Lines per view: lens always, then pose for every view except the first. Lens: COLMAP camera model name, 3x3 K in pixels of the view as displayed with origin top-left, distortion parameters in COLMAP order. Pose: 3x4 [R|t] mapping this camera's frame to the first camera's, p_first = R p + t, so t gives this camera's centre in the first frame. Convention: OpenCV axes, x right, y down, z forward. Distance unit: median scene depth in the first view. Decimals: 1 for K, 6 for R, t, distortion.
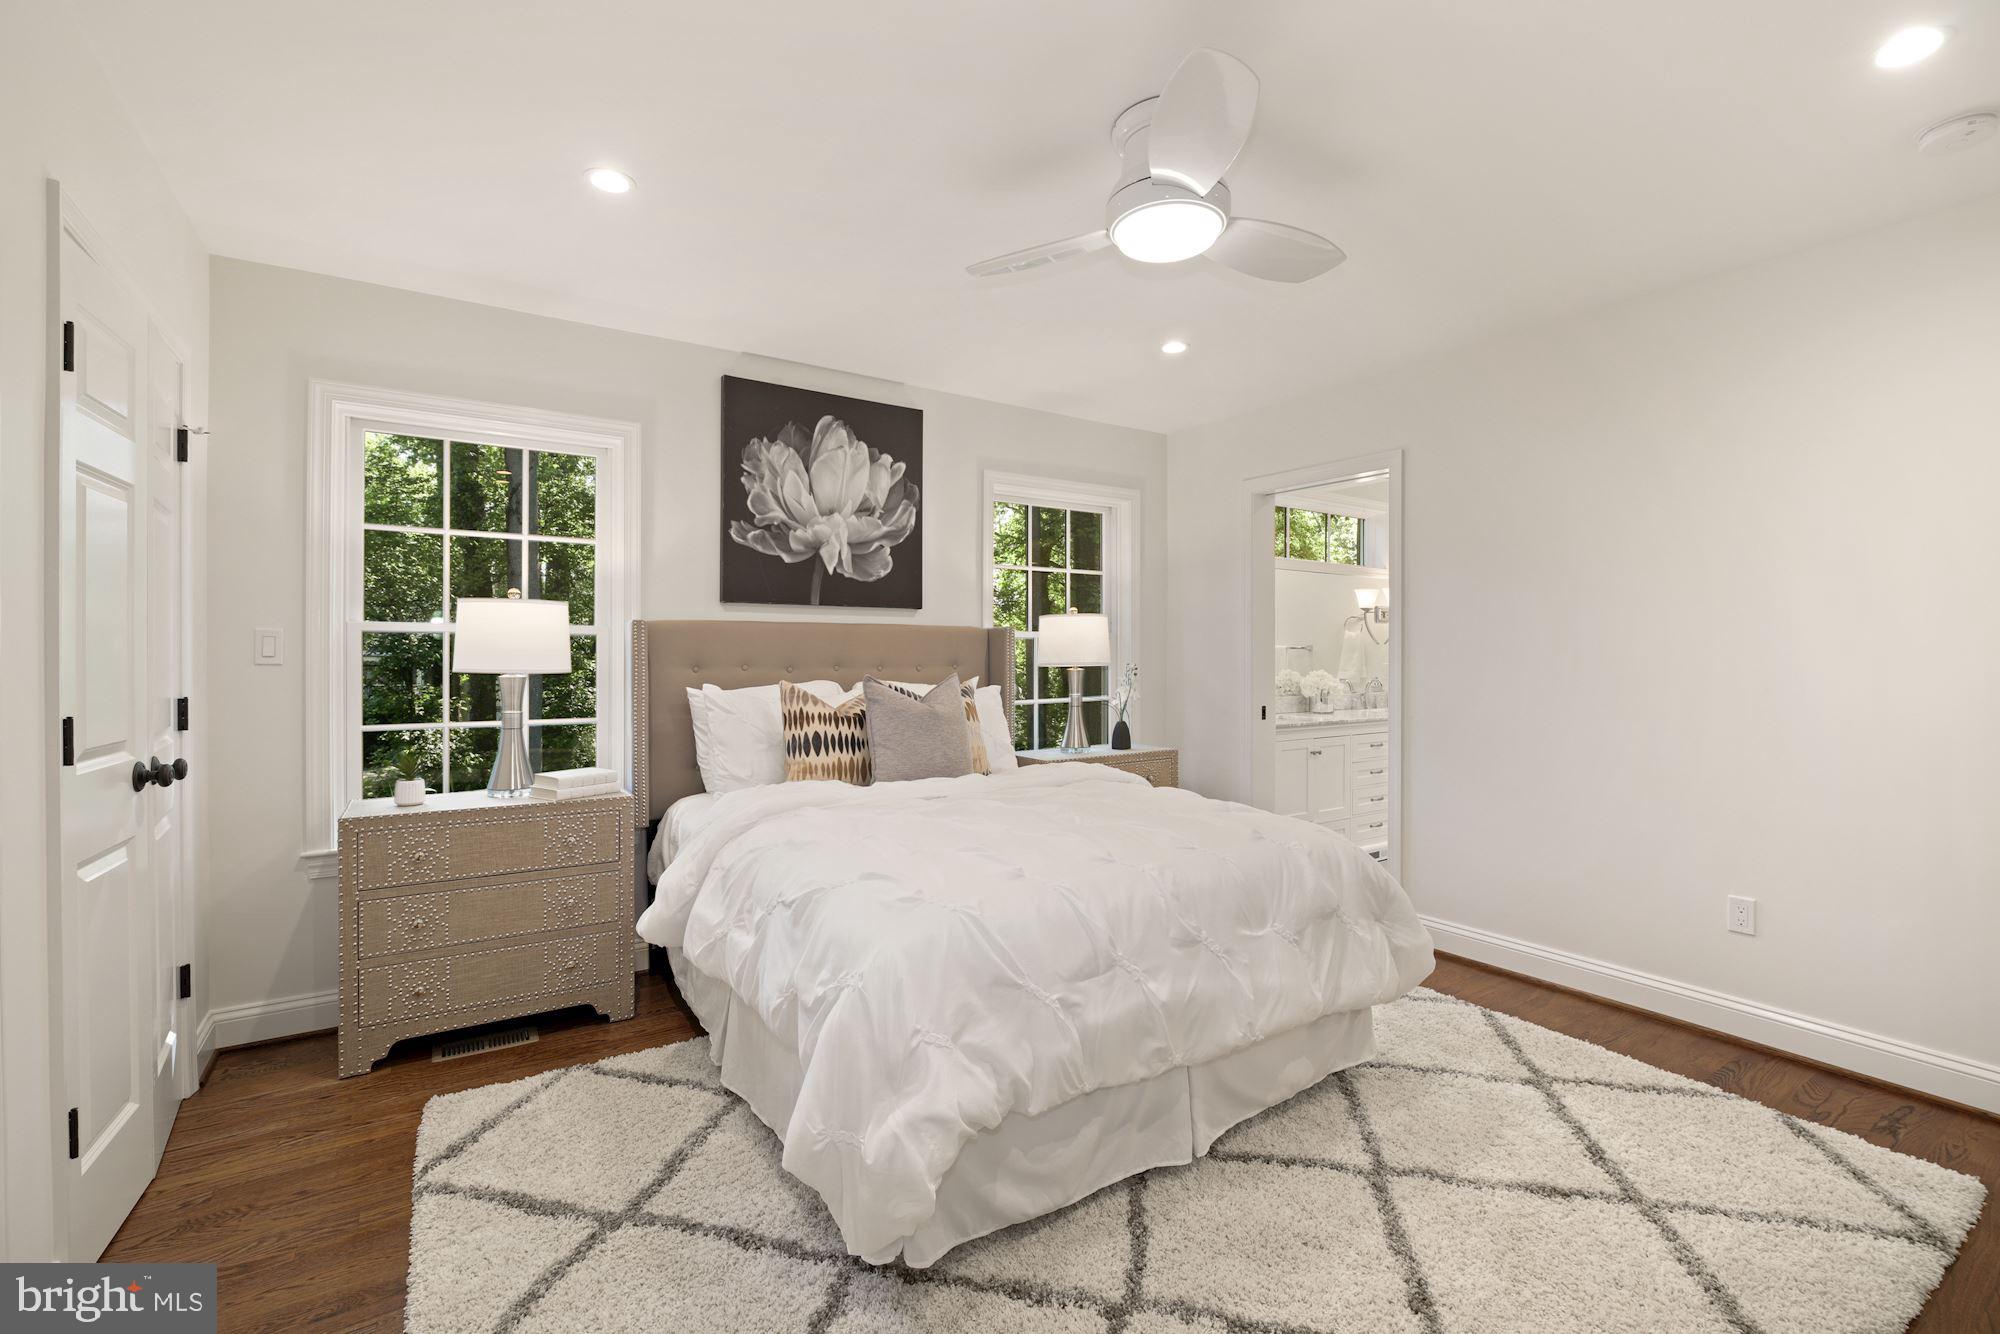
lens RADIAL K [[856.1, 0, 989.5], [0, 856.1, 663.6], [0, 0, 1]] dist [-0.018370, 0.002178]
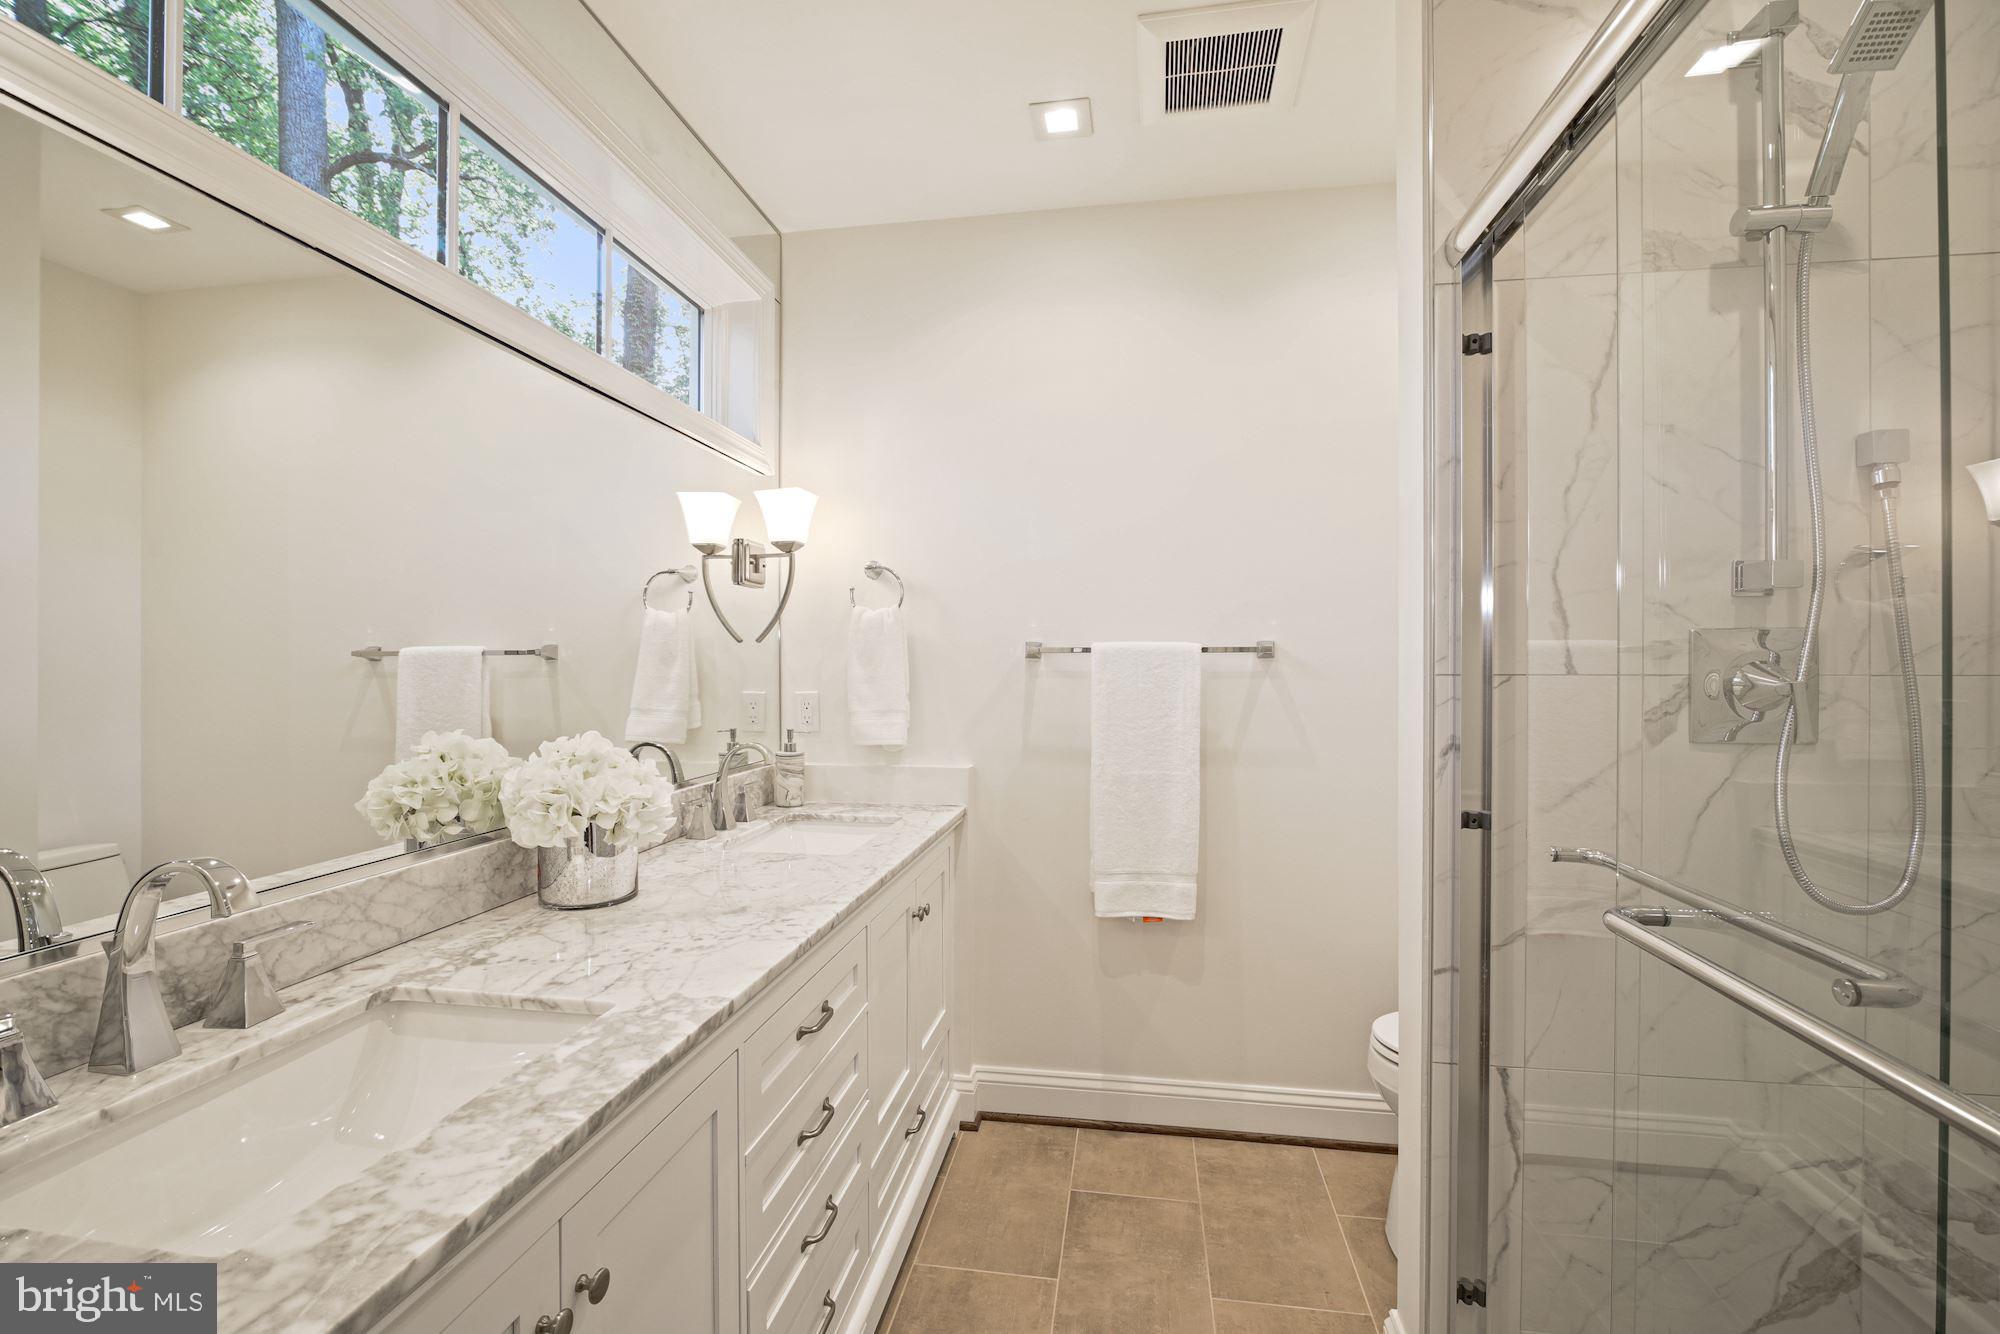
lens RADIAL K [[856.1, 0, 1000.1], [0, 856.1, 663.9], [0, 0, 1]] dist [-0.018370, 0.002178]
pose [[0.673715, -0.003638, 0.738982, 0.392079], [0.007947, 0.999966, -0.002323, -0.017814], [-0.738948, 0.007437, 0.673721, 1.019587]]
